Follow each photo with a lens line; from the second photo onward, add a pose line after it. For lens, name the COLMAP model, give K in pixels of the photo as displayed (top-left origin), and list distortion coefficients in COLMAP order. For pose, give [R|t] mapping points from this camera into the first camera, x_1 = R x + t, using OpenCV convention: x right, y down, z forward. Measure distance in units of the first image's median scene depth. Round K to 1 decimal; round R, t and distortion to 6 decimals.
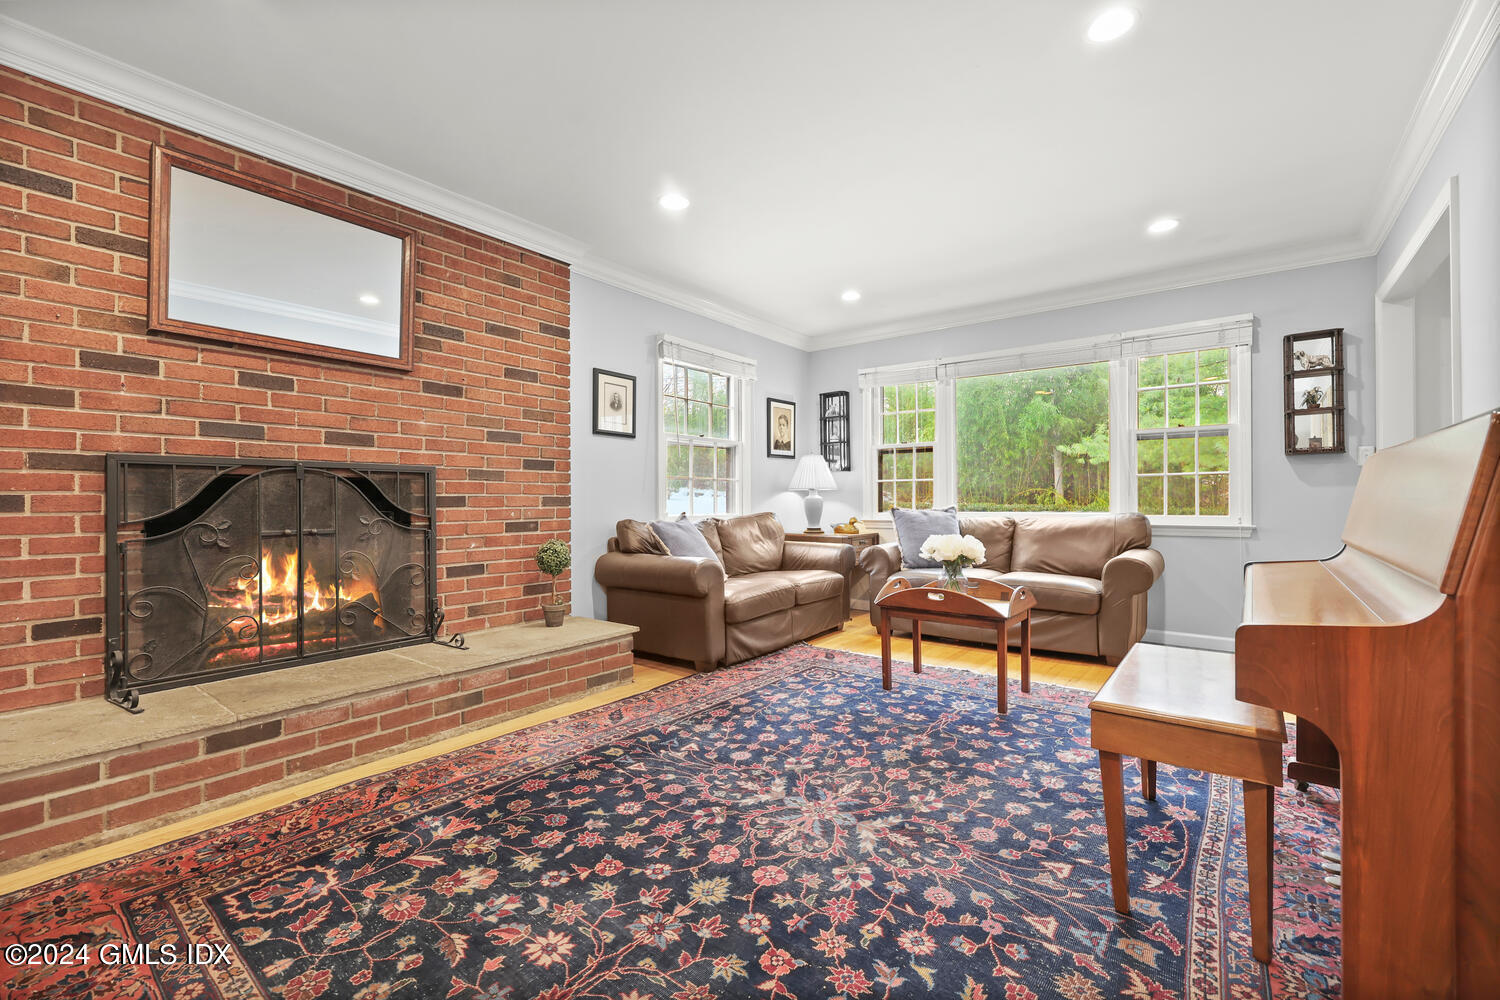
lens RADIAL K [[612.3, 0, 779.2], [0, 612.3, 494.1], [0, 0, 1]] dist [0.001716, -0.000584]
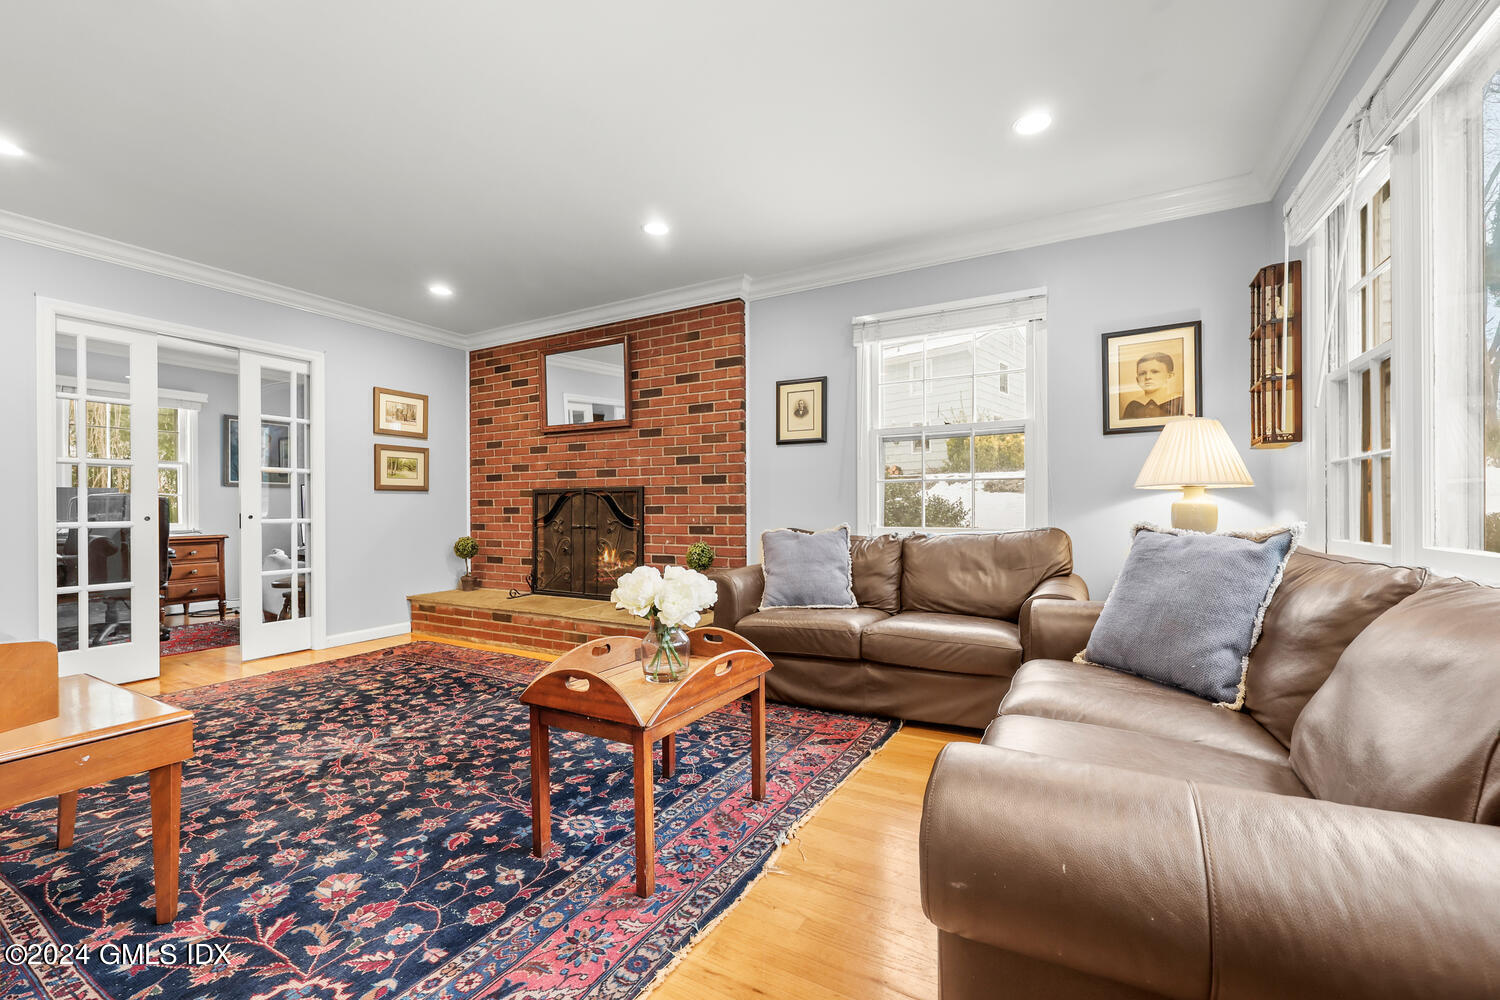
lens RADIAL K [[612.3, 0, 752.8], [0, 612.3, 506.5], [0, 0, 1]] dist [0.001716, -0.000584]
pose [[0.139721, 0.000987, -0.990190, 1.315882], [0.015316, 0.999878, 0.003158, 0.004717], [0.990072, -0.015607, 0.139689, 1.471610]]
